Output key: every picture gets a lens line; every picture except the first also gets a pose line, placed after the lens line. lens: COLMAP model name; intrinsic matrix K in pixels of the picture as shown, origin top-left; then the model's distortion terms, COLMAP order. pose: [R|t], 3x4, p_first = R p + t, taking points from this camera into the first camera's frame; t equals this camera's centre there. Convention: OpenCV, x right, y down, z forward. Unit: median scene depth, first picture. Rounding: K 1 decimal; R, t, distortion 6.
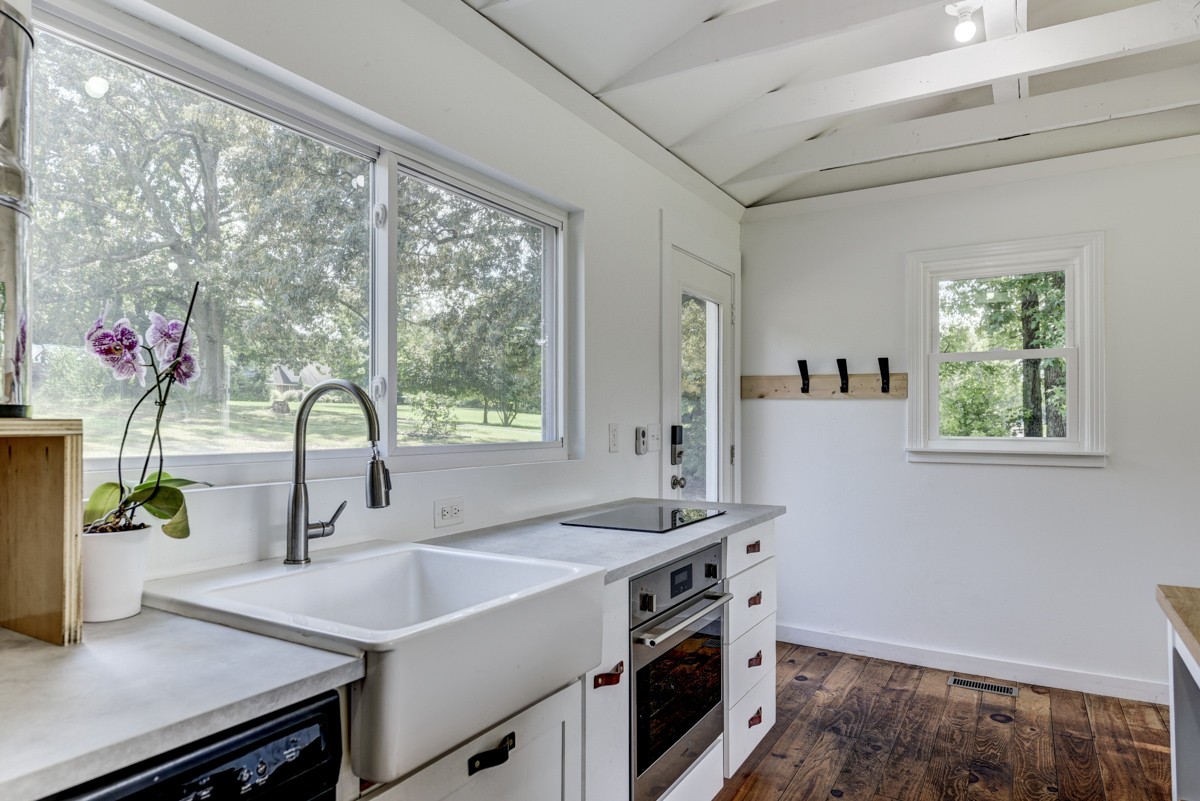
lens RADIAL K [[721.5, 0, 601.8], [0, 721.5, 412.0], [0, 0, 1]] dist [0.001806, 0.000309]
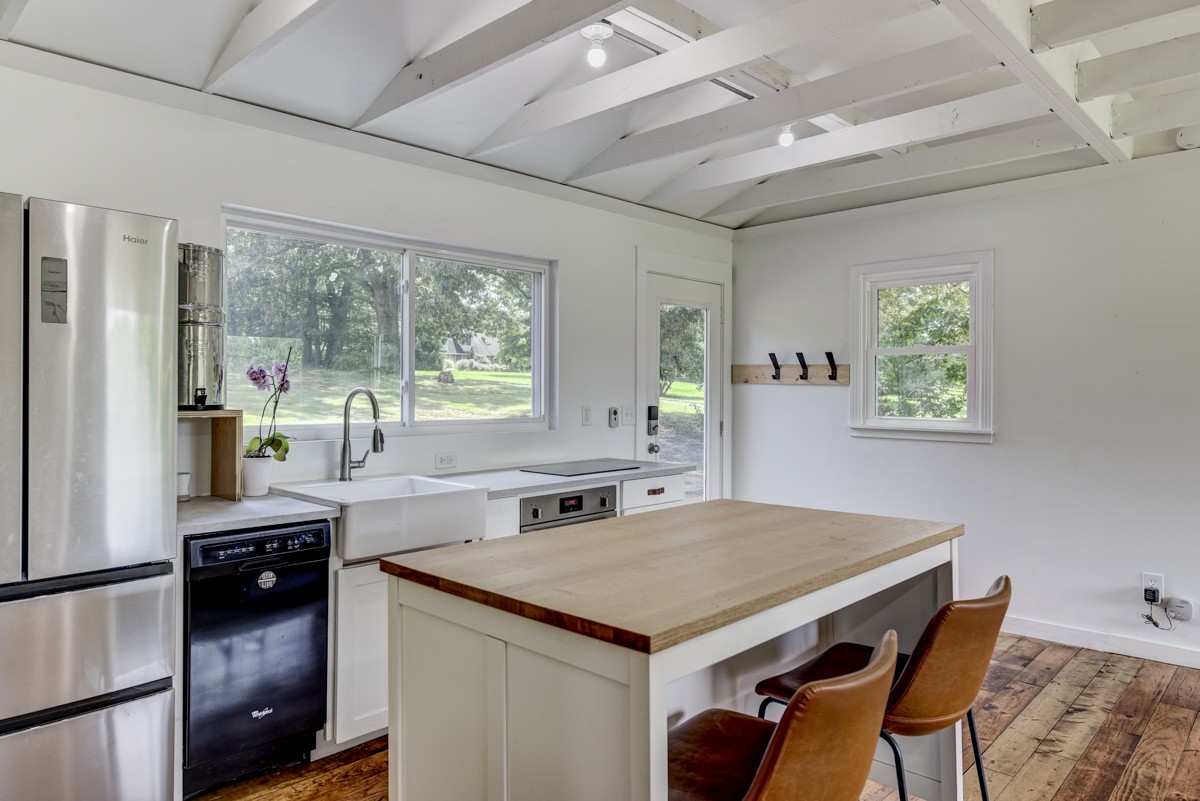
lens RADIAL K [[755.5, 0, 603.3], [0, 755.5, 383.2], [0, 0, 1]] dist [0.001103, -0.000054]
pose [[0.974234, 0.002166, -0.225529, 0.460386], [-0.001193, 0.999989, 0.004453, -0.041259], [0.225536, -0.004069, 0.974226, -0.535034]]
